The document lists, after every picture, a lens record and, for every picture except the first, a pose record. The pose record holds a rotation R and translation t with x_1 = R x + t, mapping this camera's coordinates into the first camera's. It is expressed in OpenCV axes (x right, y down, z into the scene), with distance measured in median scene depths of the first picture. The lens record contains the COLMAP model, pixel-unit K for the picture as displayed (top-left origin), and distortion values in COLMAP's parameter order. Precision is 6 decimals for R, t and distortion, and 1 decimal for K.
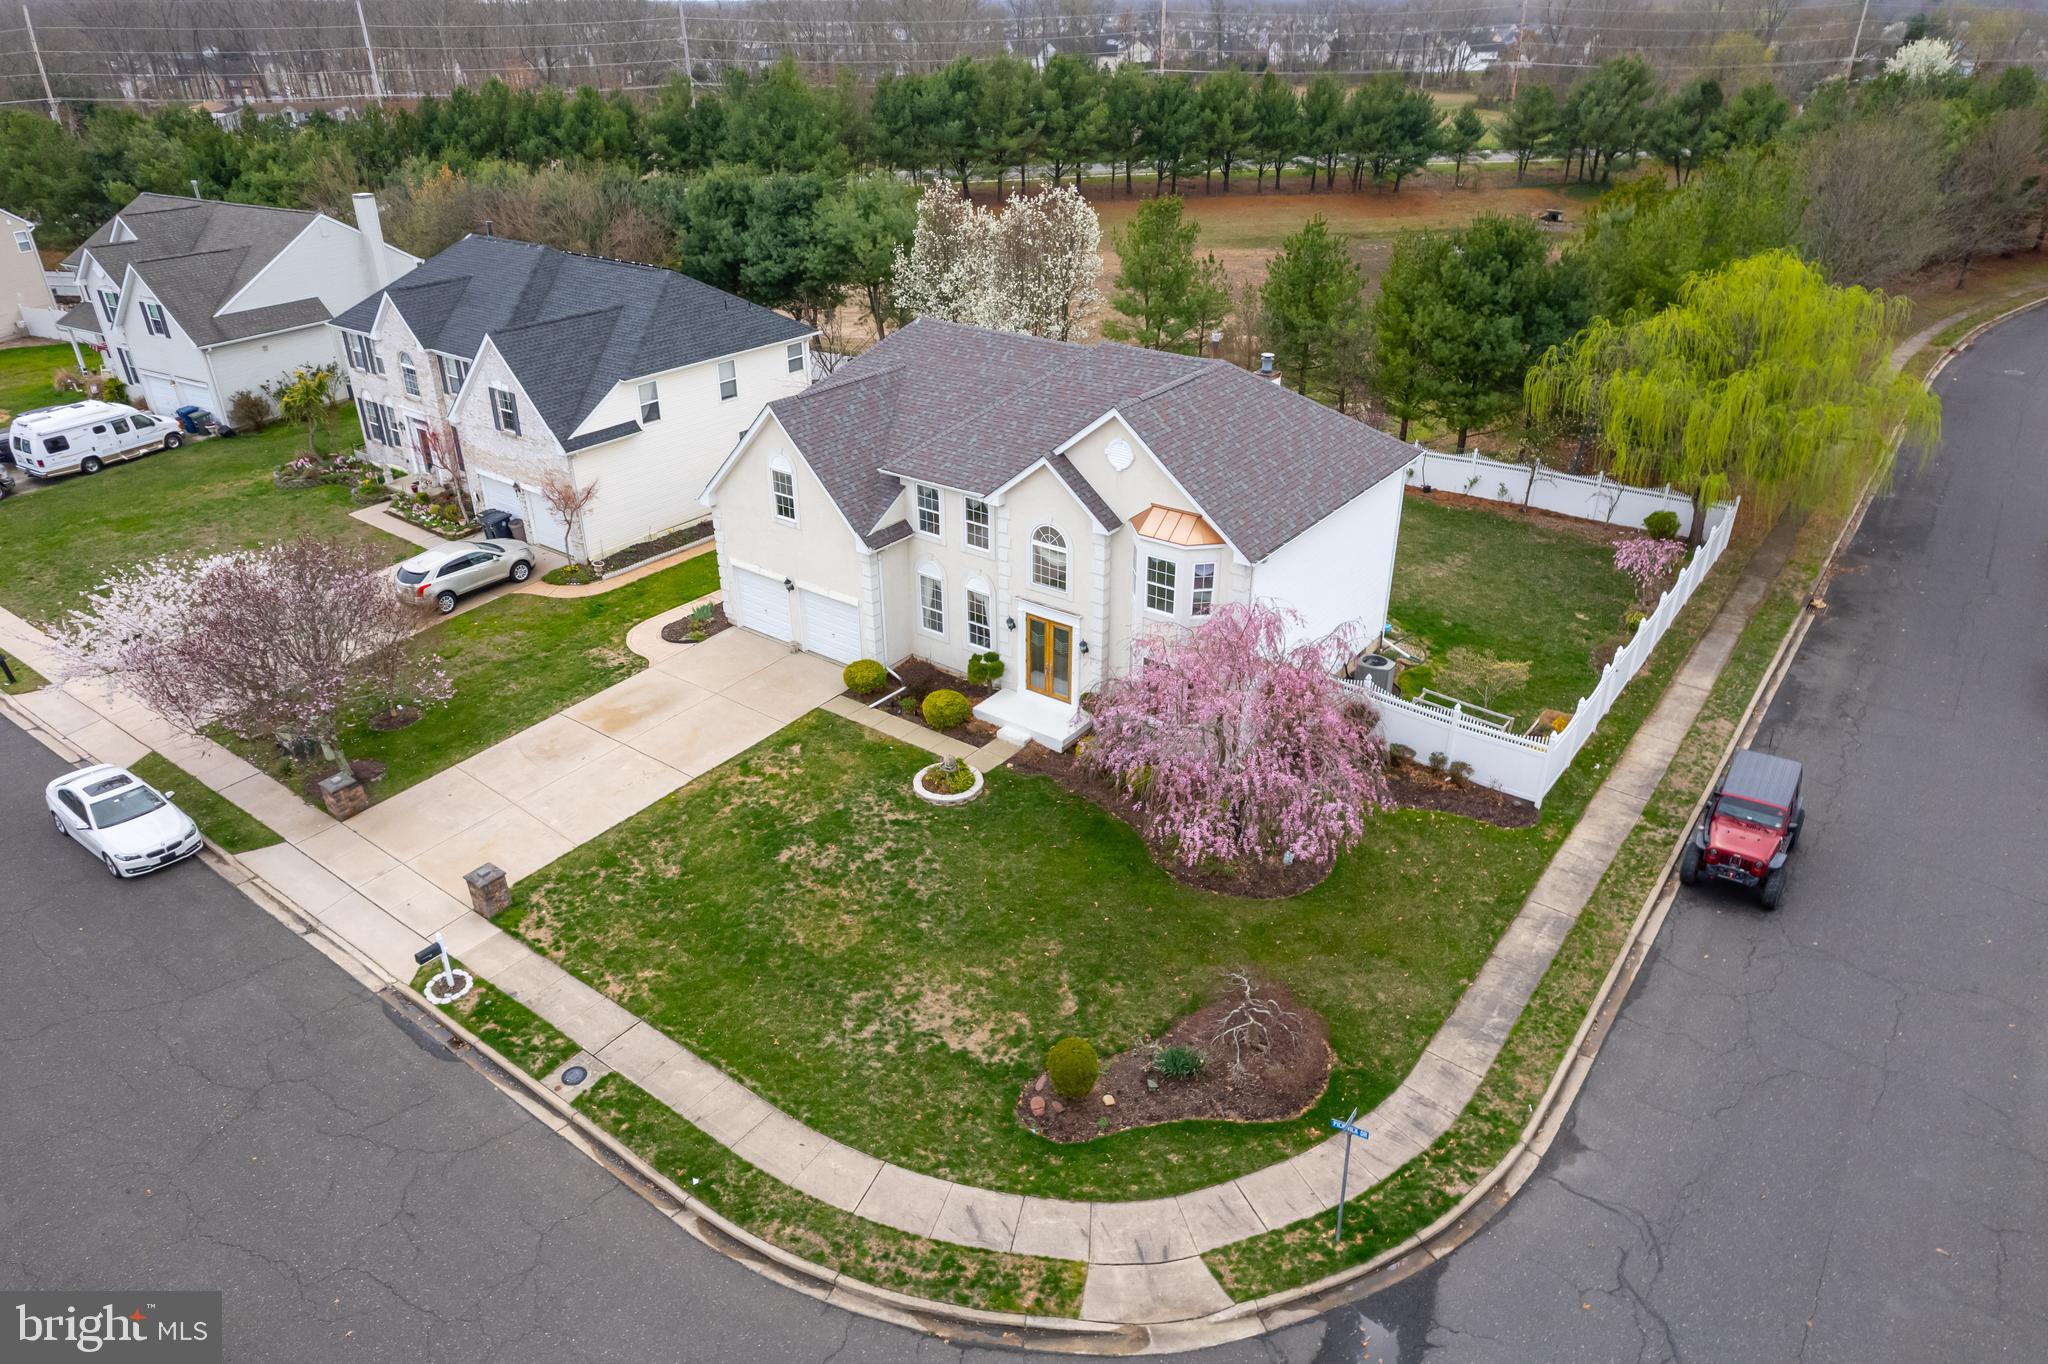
lens RADIAL K [[1320.2, 0, 1021.9], [0, 1320.2, 680.2], [0, 0, 1]] dist [-0.075853, 0.080896]
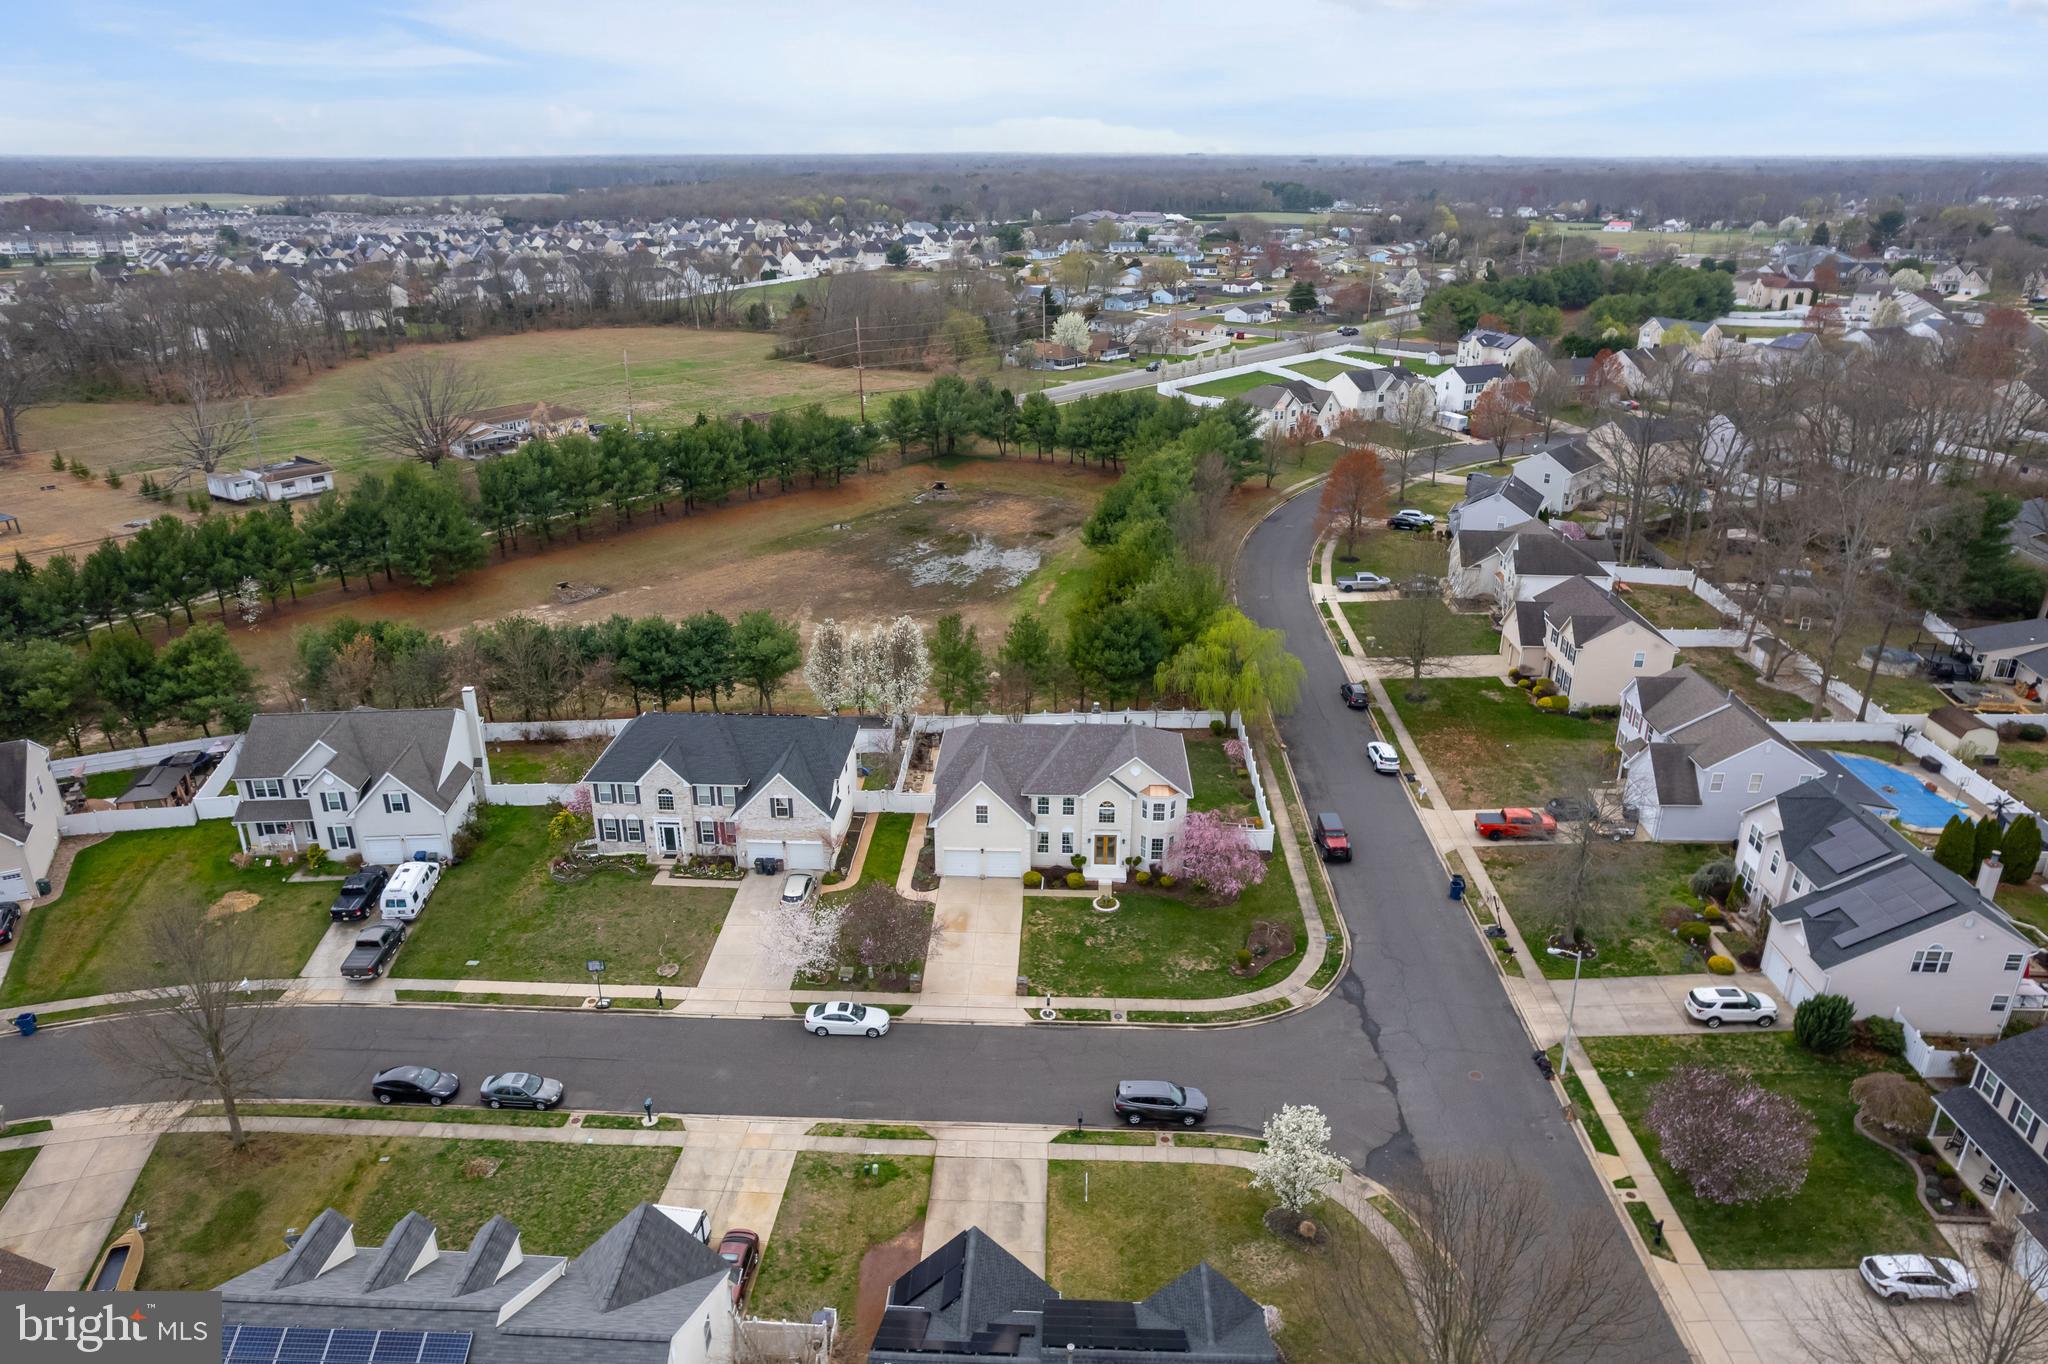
lens RADIAL K [[1329.5, 0, 1015.3], [0, 1329.5, 683.0], [0, 0, 1]] dist [-0.047482, -0.001232]
pose [[0.825758, -0.208741, 0.523976, -1.613787], [0.259189, 0.965533, -0.023821, -0.358174], [-0.500943, 0.155479, 0.851400, -1.338117]]
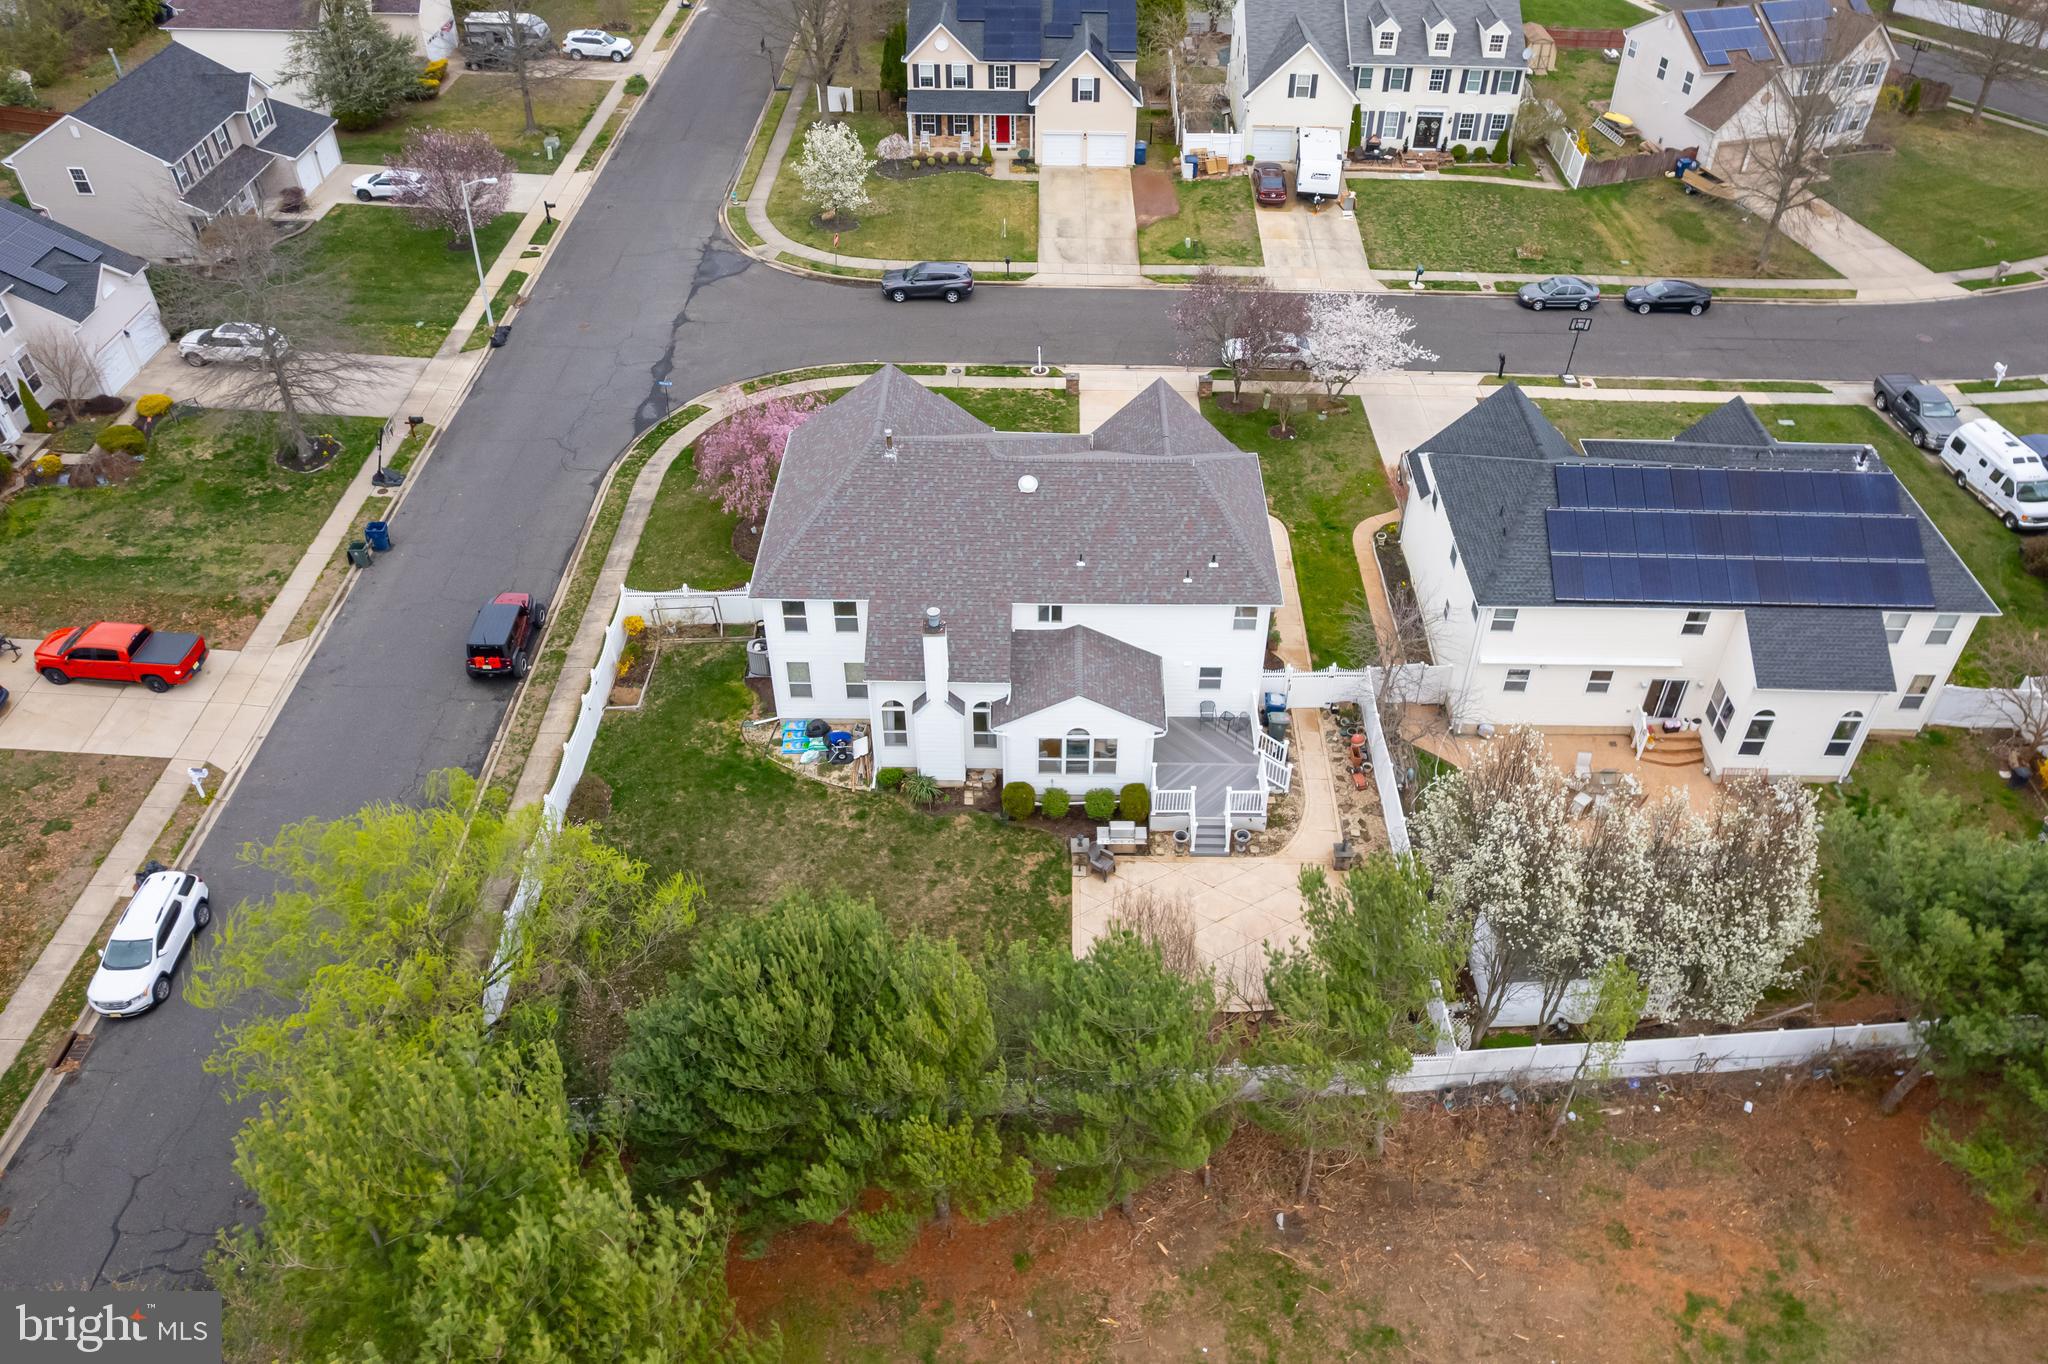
lens RADIAL K [[1519.7, 0, 1066.5], [0, 1519.7, 607.9], [0, 0, 1]] dist [-0.070274, 0.061187]
pose [[-0.799342, 0.366896, -0.475857, 0.876570], [-0.289837, 0.458289, 0.840217, -1.669357], [0.526353, 0.809542, -0.259990, 1.821468]]
